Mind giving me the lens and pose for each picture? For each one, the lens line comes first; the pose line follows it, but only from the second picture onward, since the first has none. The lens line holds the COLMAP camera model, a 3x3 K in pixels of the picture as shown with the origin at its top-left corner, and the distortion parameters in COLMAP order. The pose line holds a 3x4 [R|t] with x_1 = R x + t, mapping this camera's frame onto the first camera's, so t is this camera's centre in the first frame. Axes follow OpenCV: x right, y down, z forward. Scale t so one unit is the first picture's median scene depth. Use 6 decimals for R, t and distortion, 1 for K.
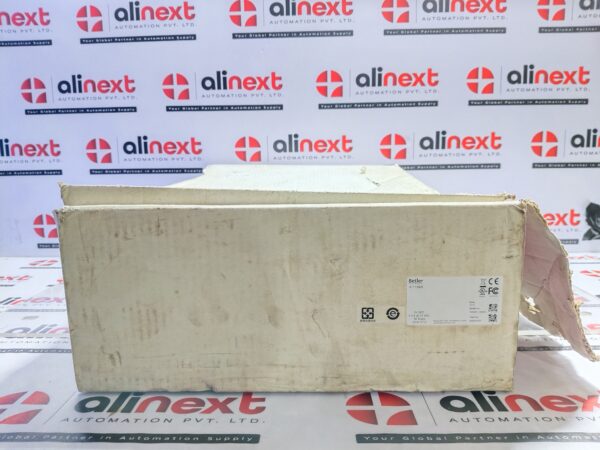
lens RADIAL K [[461.7, 0, 300.3], [0, 461.7, 246.2], [0, 0, 1]] dist [-0.002430, -0.012122]
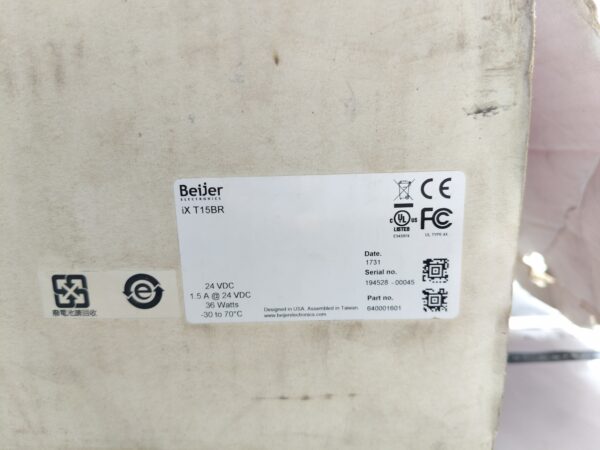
lens RADIAL K [[458.3, 0, 299.8], [0, 458.3, 252.4], [0, 0, 1]] dist [-0.004020, -0.007932]
pose [[0.999884, -0.013219, 0.007604, 0.314191], [0.012707, 0.997879, 0.063843, 0.097559], [-0.008431, -0.063739, 0.997931, 0.663498]]
